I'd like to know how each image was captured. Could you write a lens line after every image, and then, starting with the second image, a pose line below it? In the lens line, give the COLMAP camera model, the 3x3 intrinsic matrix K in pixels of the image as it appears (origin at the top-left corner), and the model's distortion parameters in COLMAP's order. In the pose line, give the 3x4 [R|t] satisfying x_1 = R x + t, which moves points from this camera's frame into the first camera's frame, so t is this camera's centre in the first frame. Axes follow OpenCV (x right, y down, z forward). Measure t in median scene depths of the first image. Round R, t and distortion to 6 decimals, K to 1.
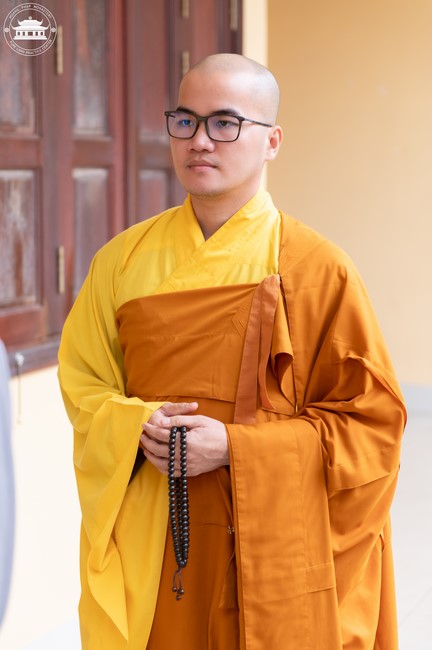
lens RADIAL K [[1301.7, 0, 215.4], [0, 1301.7, 323.4], [0, 0, 1]] dist [-0.110423, 0.000000]
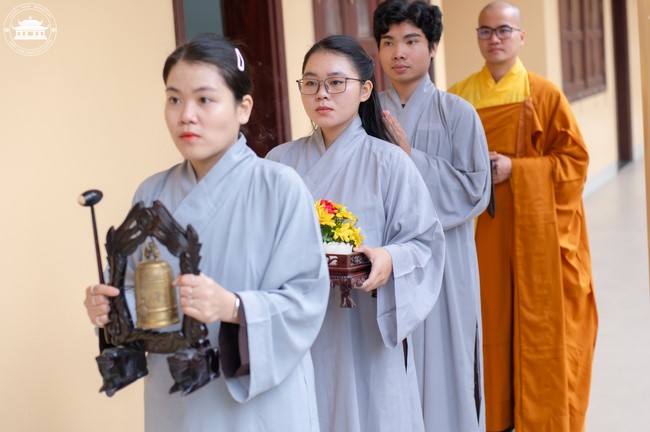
lens RADIAL K [[1301.7, 0, 321.7], [0, 1301.7, 217.3], [0, 0, 1]] dist [-0.110423, 0.000000]
pose [[0.979433, -0.055689, -0.193932, 0.121735], [0.063731, 0.997337, 0.035472, 0.070525], [0.191440, -0.047102, 0.980373, -1.339886]]
